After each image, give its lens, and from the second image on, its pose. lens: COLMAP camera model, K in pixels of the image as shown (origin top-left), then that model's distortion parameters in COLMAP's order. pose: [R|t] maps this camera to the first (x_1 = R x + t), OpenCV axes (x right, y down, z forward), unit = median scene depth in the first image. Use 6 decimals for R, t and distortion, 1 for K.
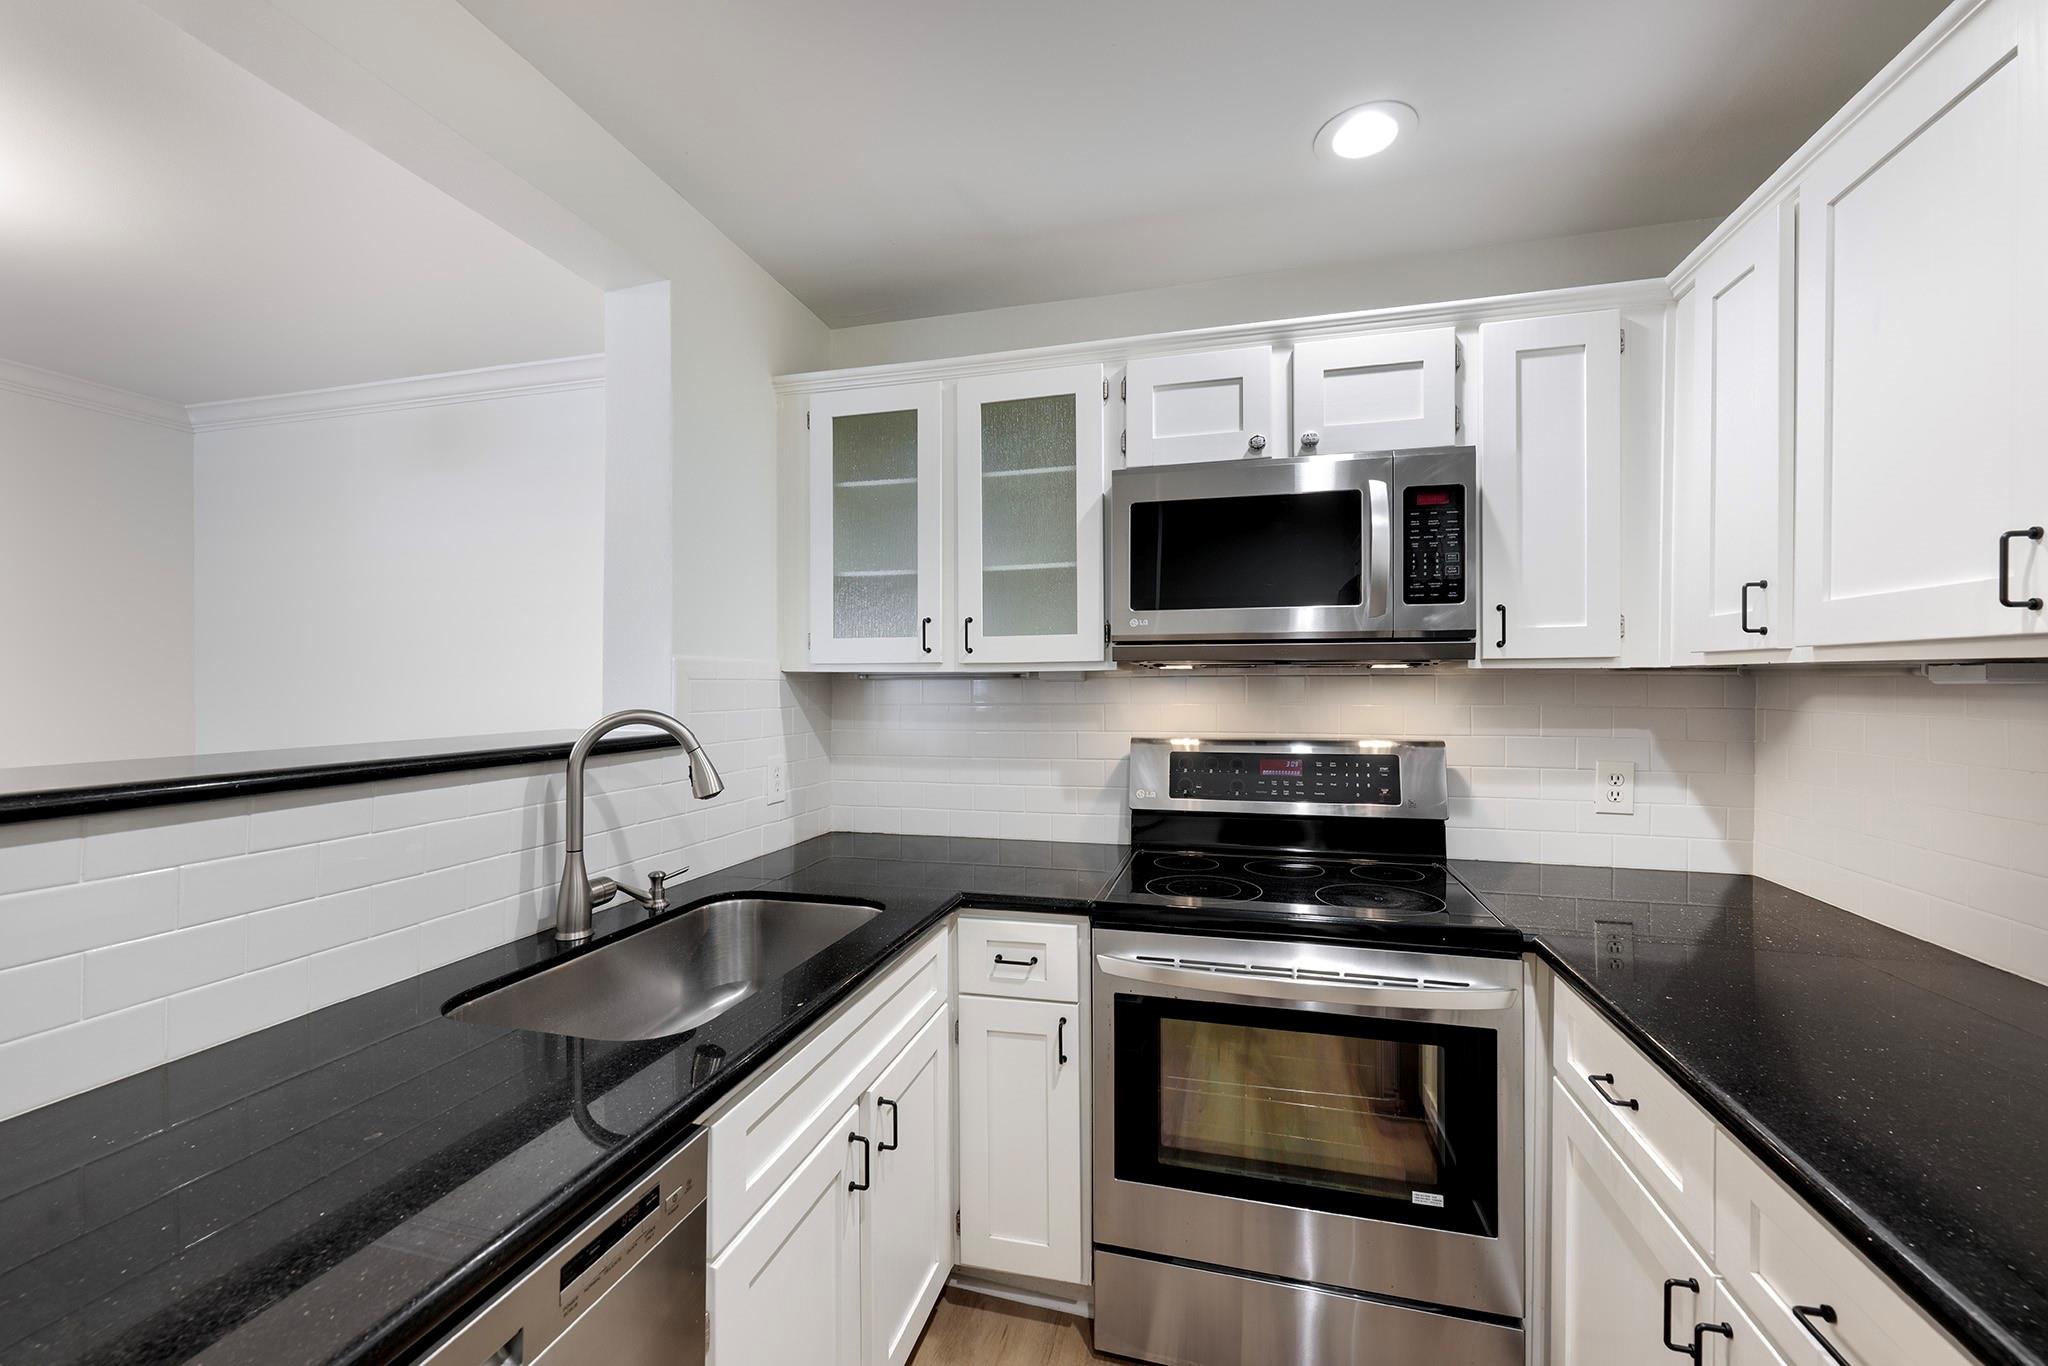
lens RADIAL K [[811.9, 0, 1024.0], [0, 811.9, 683.0], [0, 0, 1]] dist [0.000986, 0.000095]
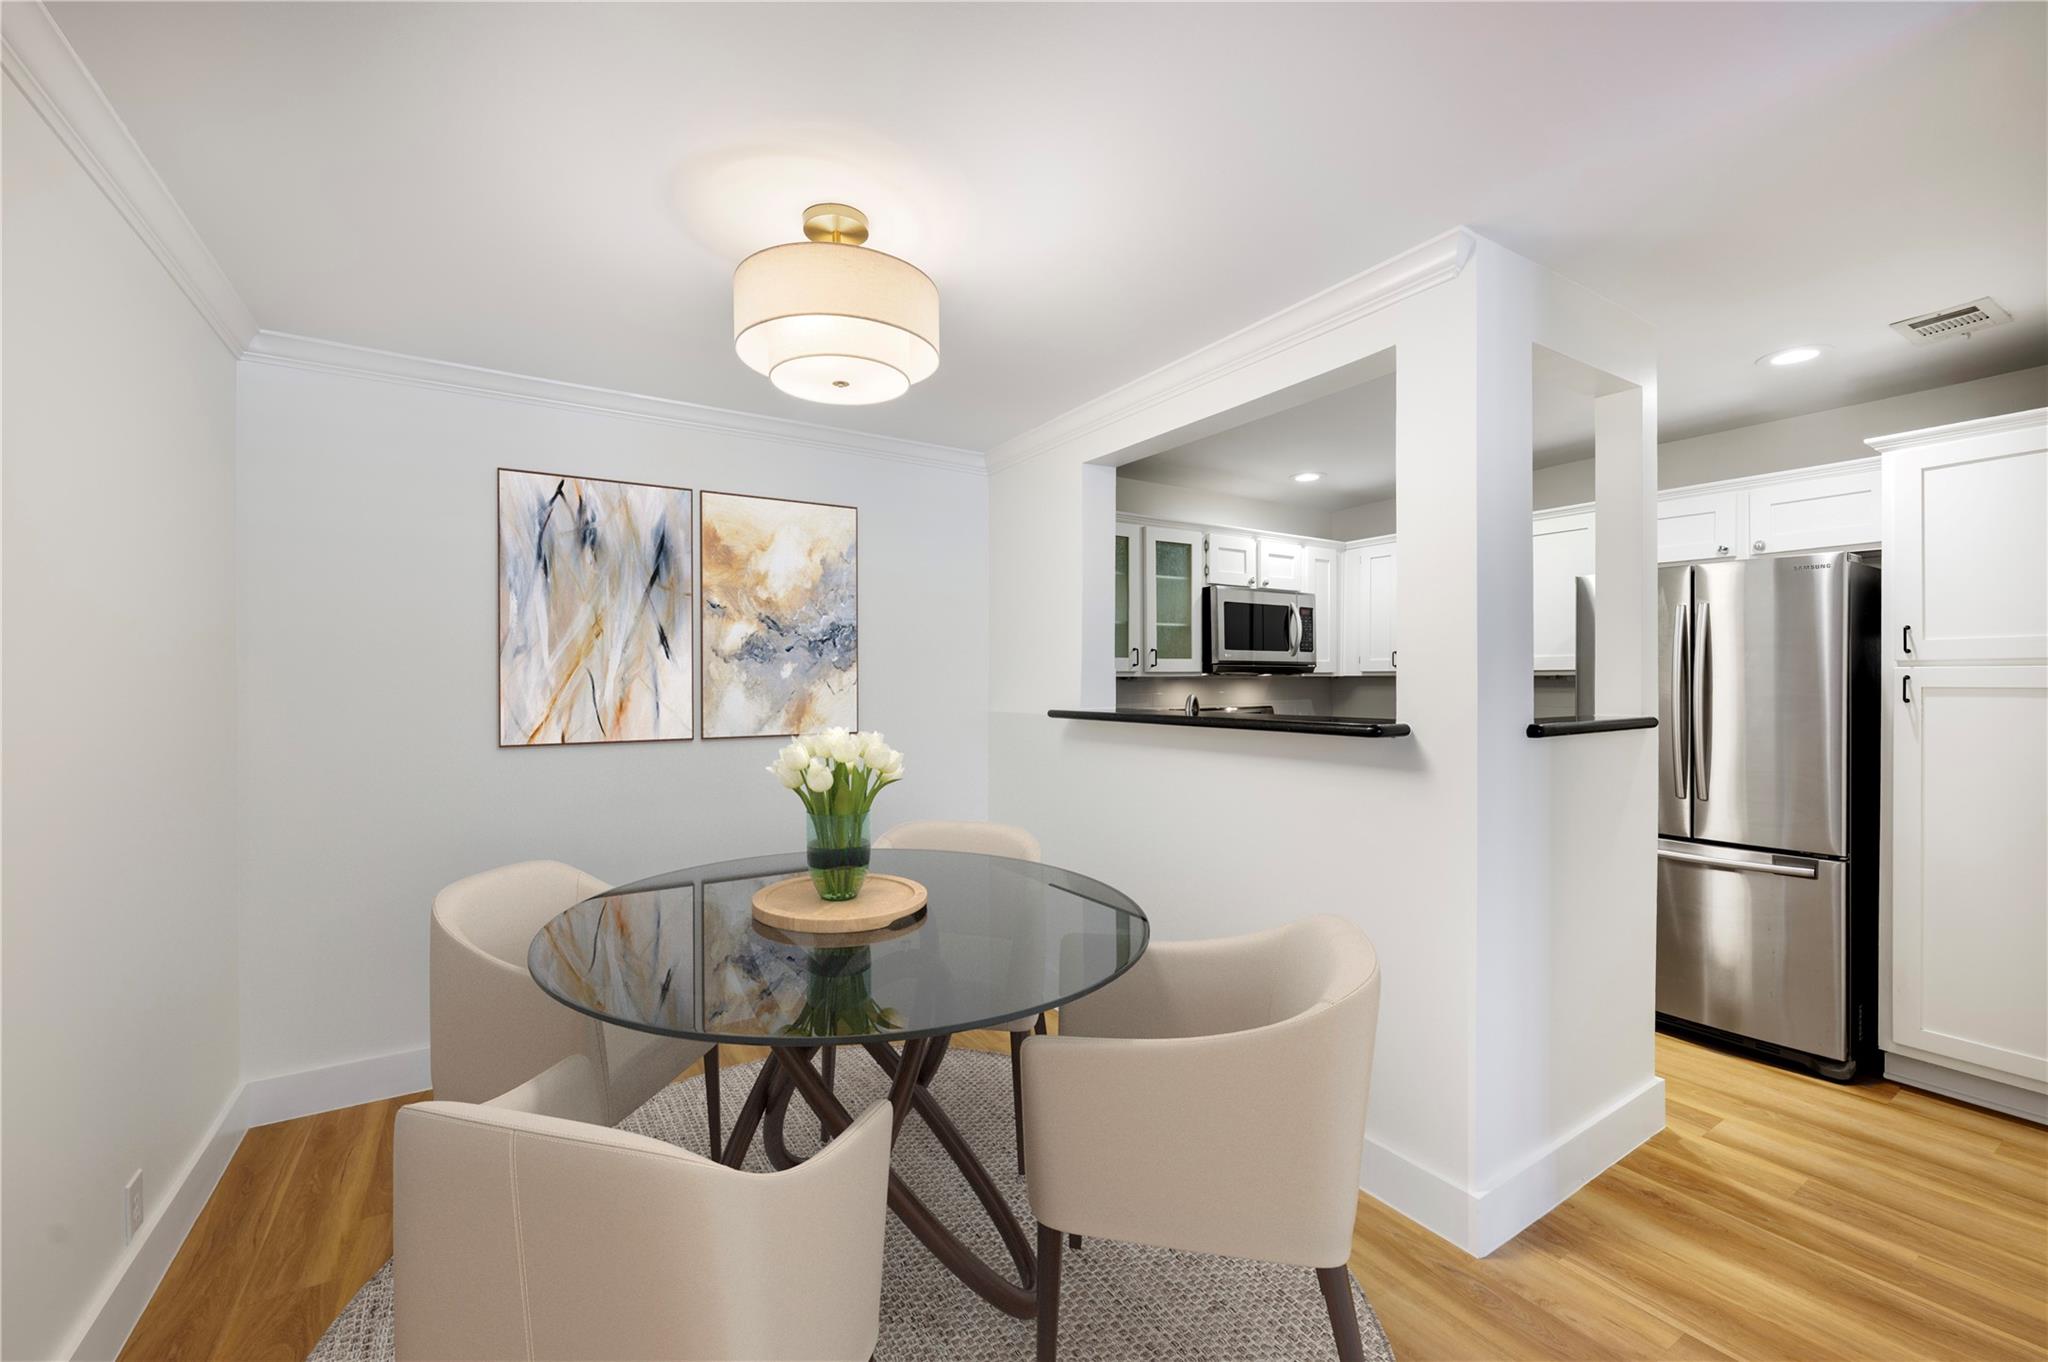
lens RADIAL K [[811.9, 0, 1024.0], [0, 811.9, 681.0], [0, 0, 1]] dist [0.000986, 0.000095]
pose [[0.672153, -0.003508, 0.740404, -1.766635], [0.003686, 0.999992, 0.001392, -0.008760], [-0.740403, 0.001793, 0.672161, -0.079884]]
